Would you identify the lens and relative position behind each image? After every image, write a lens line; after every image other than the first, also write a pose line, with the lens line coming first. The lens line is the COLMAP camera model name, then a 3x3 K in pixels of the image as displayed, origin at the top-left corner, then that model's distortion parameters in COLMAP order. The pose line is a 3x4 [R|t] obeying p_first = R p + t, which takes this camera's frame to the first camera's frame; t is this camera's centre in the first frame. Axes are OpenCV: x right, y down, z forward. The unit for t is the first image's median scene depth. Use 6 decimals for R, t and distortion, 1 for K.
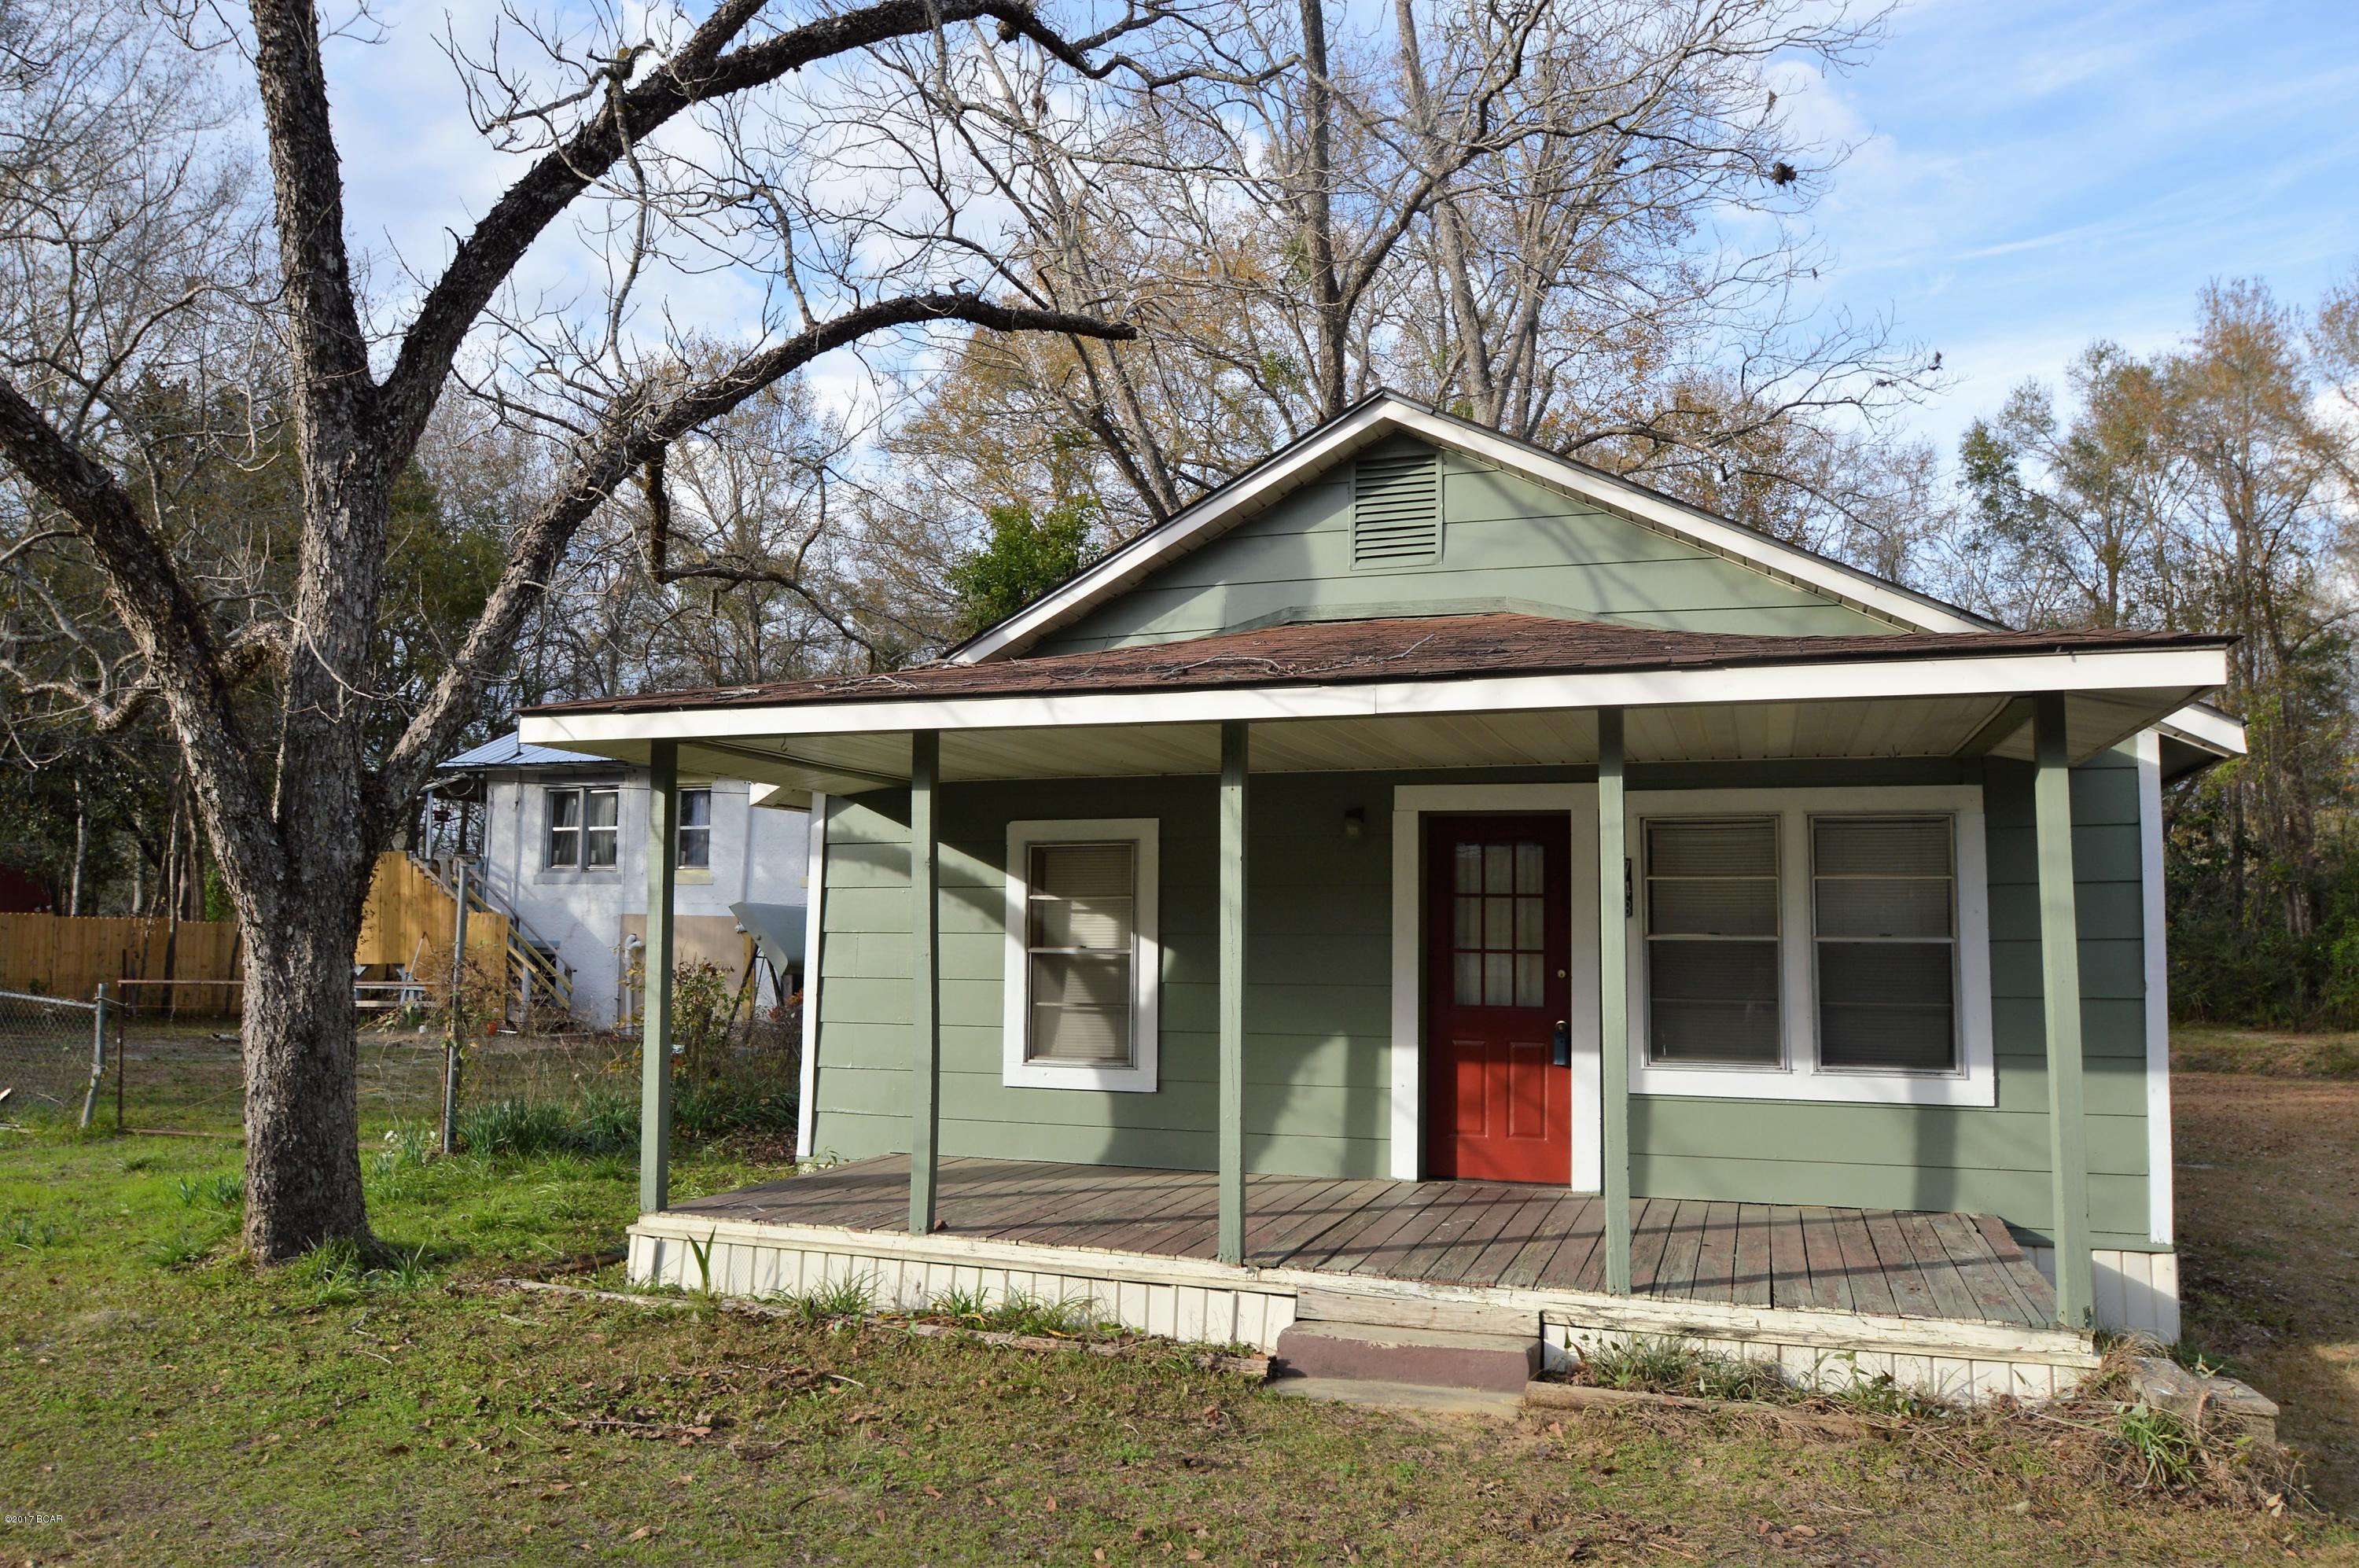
lens RADIAL K [[1646.4, 0, 1164.9], [0, 1646.4, 816.7], [0, 0, 1]] dist [-0.037049, 0.003260]
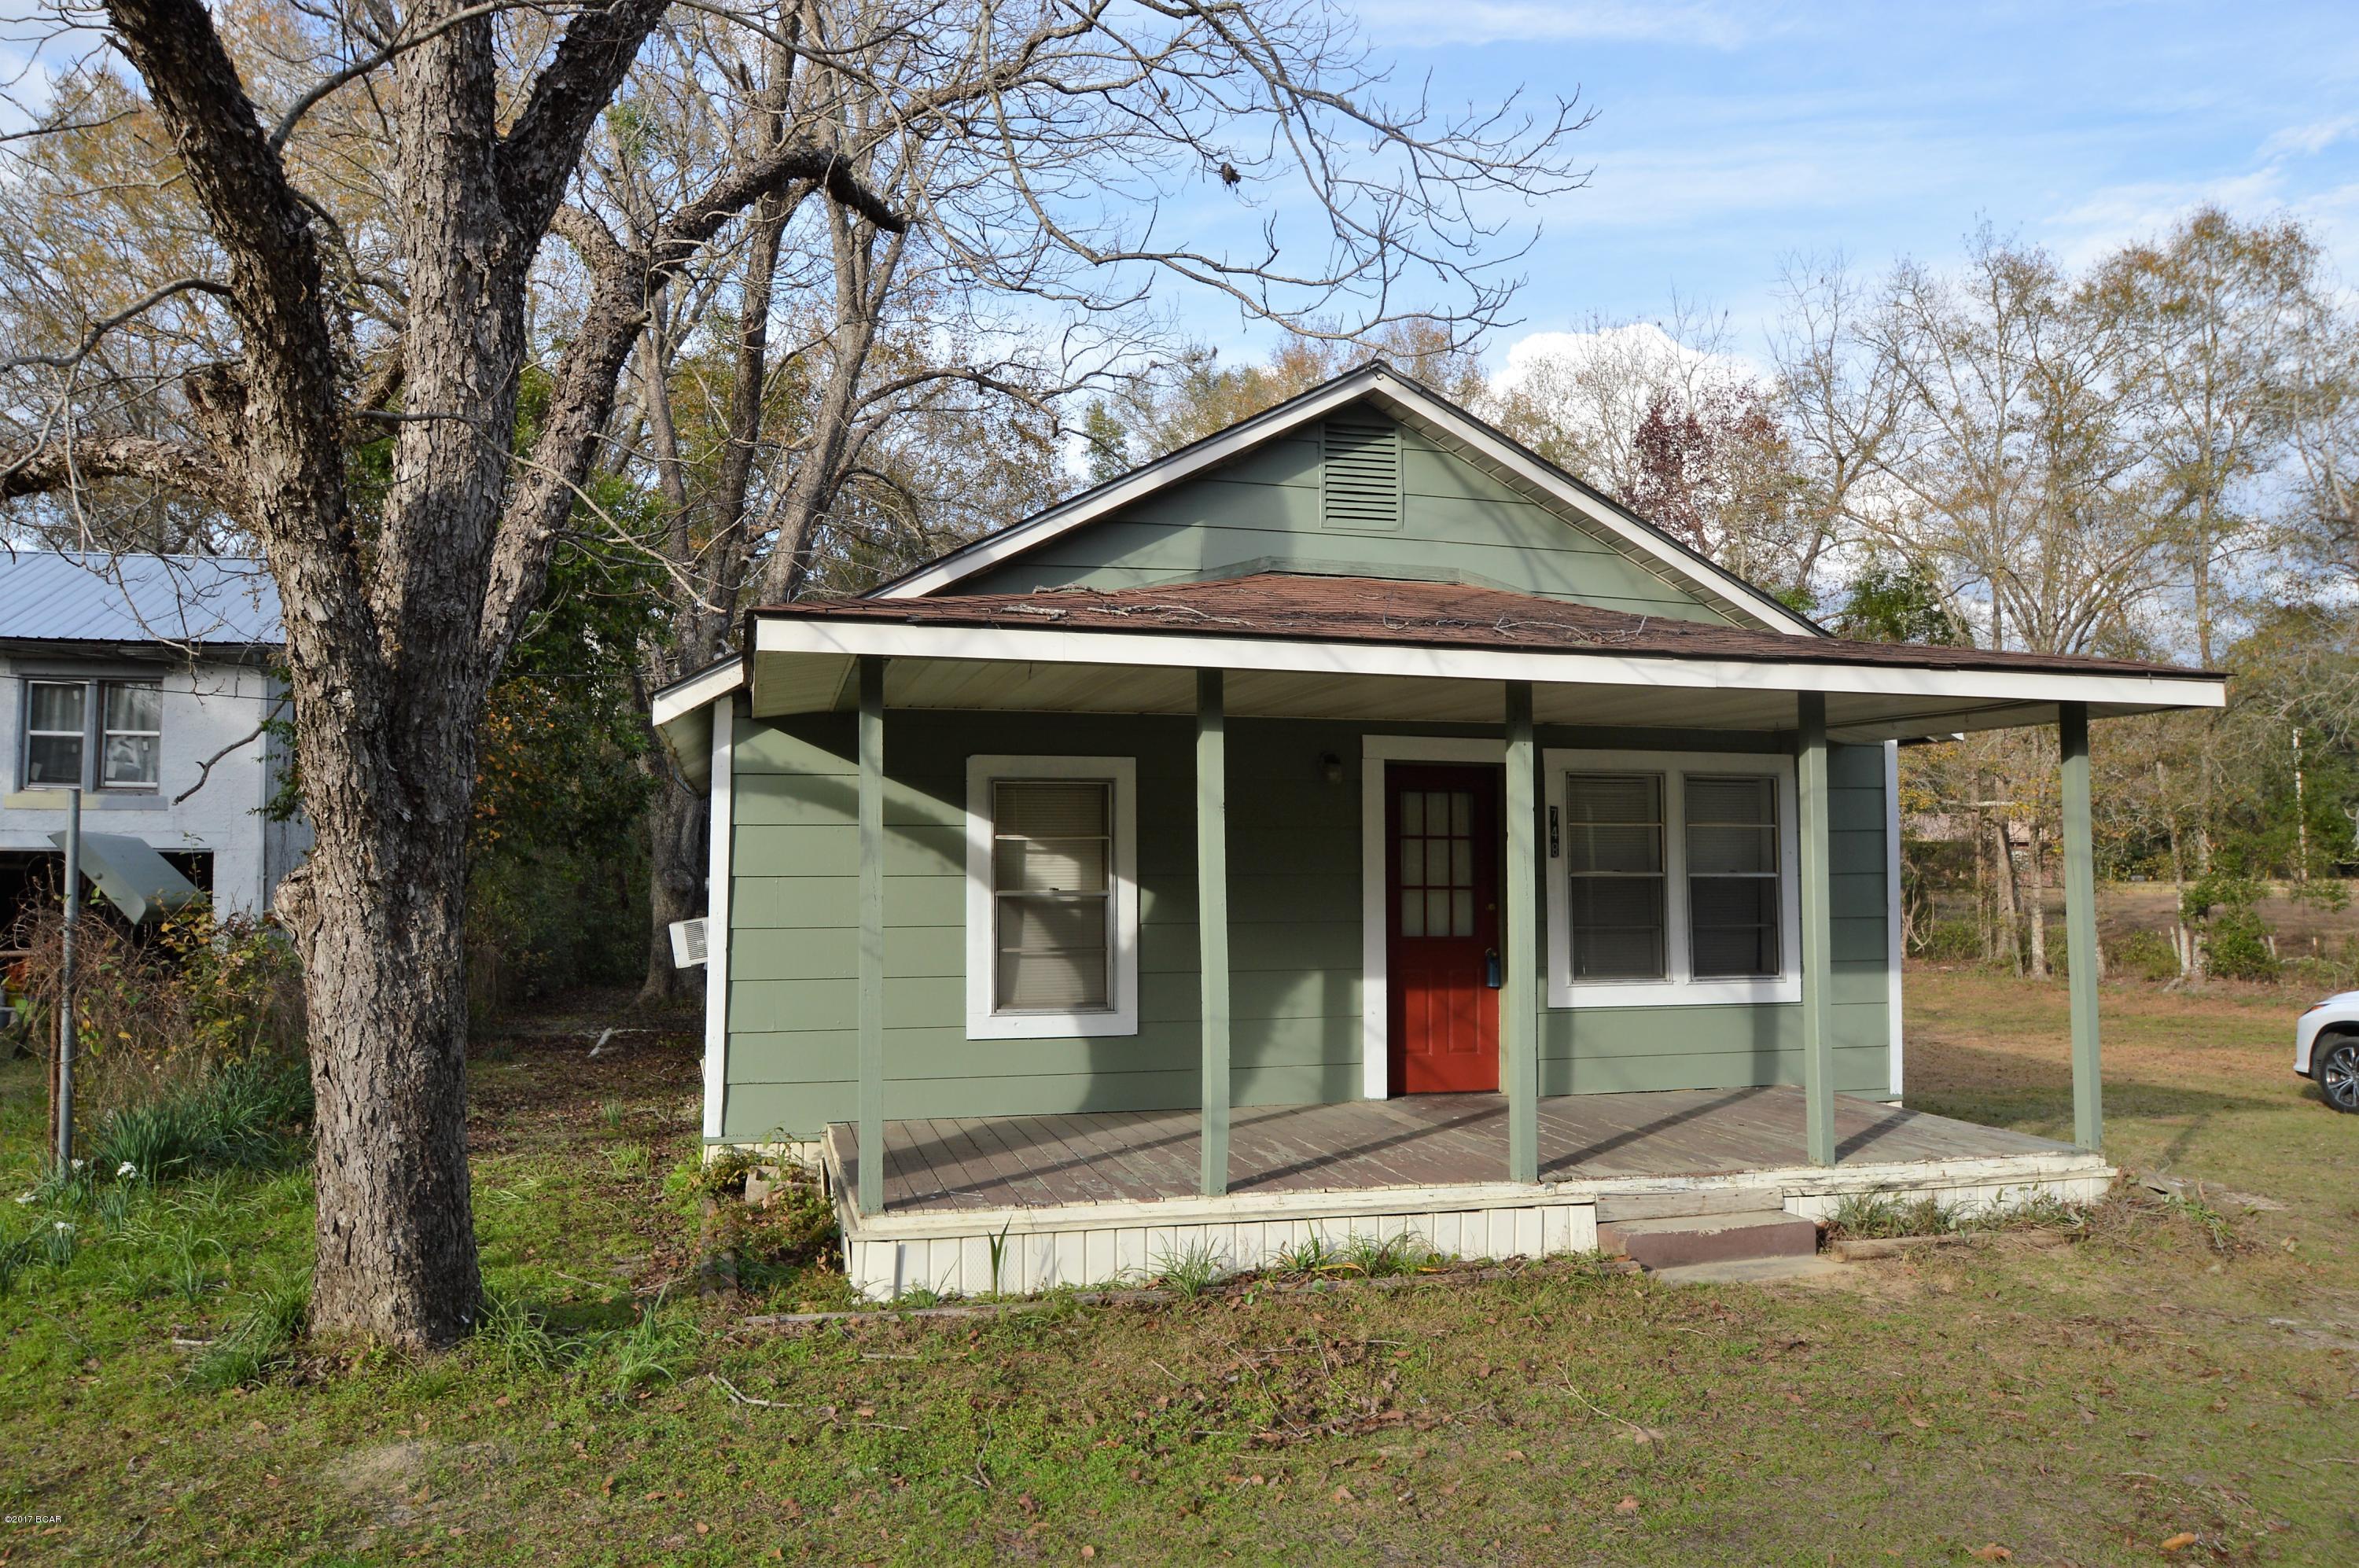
lens RADIAL K [[1646.4, 0, 1164.9], [0, 1646.4, 816.7], [0, 0, 1]] dist [-0.037049, 0.003260]
pose [[0.822333, 0.008188, 0.568948, -0.585738], [-0.035653, 0.998673, 0.037159, -0.001068], [-0.567889, -0.050841, 0.821533, 0.193550]]
